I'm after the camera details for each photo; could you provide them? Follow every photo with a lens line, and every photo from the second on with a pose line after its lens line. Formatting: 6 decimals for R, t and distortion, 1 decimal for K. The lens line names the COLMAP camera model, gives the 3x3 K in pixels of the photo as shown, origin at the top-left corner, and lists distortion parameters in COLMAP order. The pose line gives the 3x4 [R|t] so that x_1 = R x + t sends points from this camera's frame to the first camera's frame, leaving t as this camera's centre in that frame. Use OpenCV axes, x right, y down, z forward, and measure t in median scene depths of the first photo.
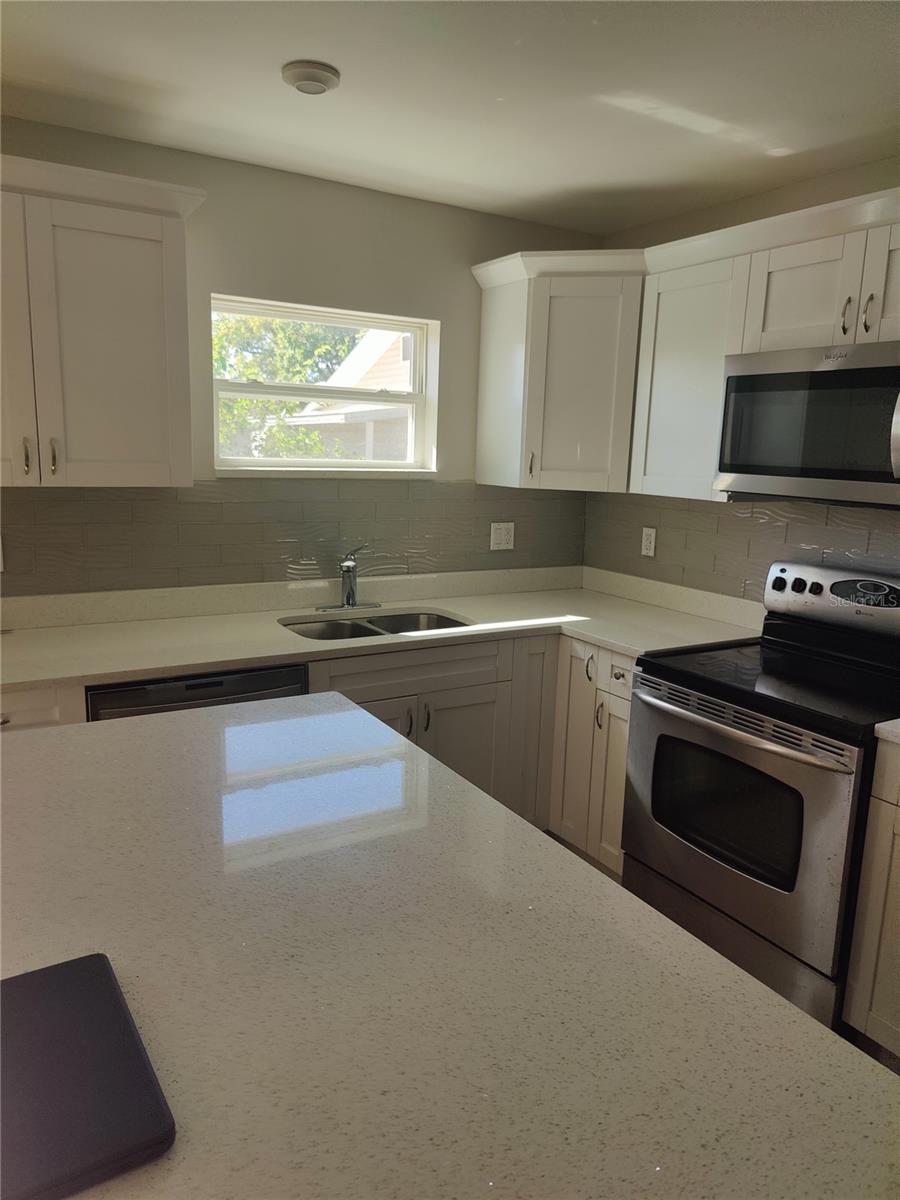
lens RADIAL K [[840.4, 0, 450.4], [0, 840.4, 603.8], [0, 0, 1]] dist [0.019092, -0.013173]
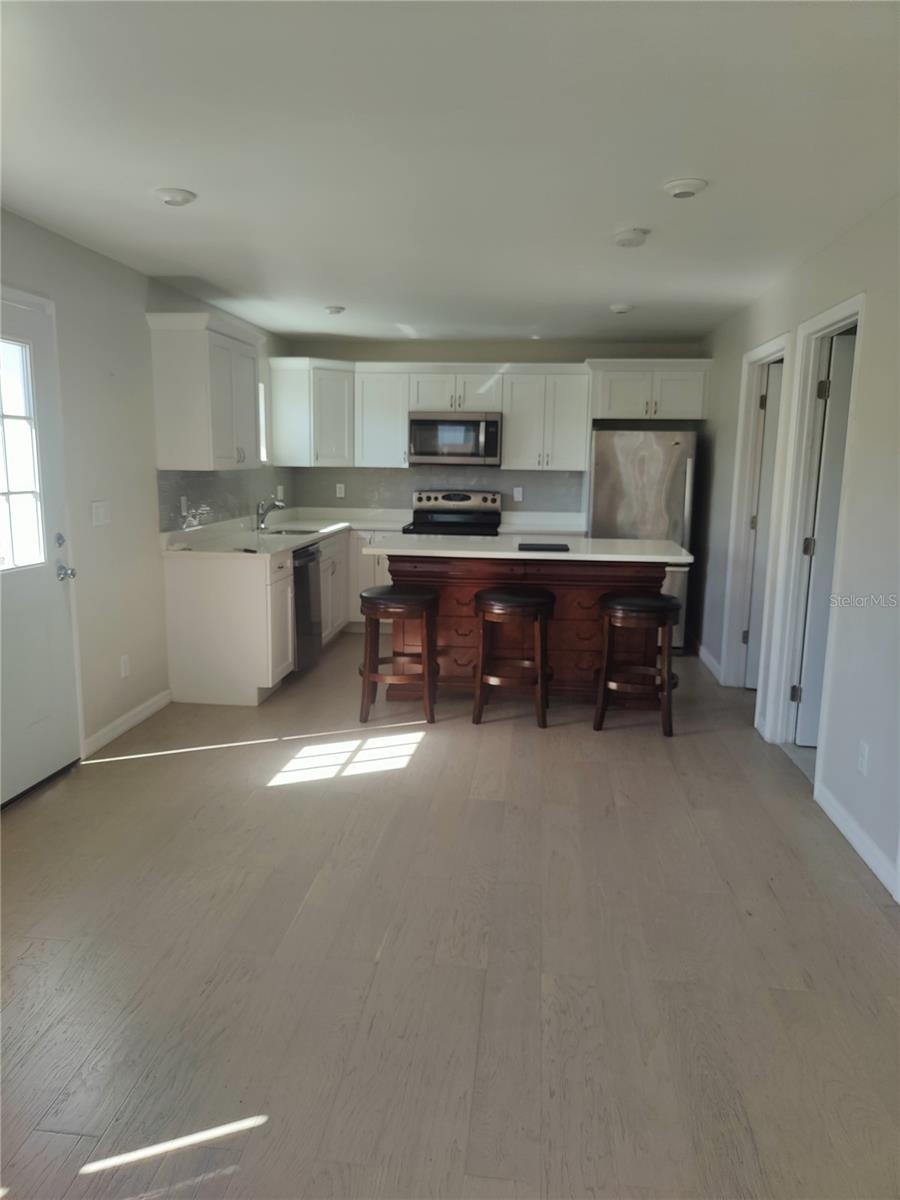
lens RADIAL K [[840.4, 0, 446.7], [0, 840.4, 589.9], [0, 0, 1]] dist [0.019092, -0.013173]
pose [[0.617854, -0.150474, 0.771760, -1.727169], [0.153101, 0.985754, 0.069628, 0.091002], [-0.771243, 0.075137, 0.632091, -0.717223]]
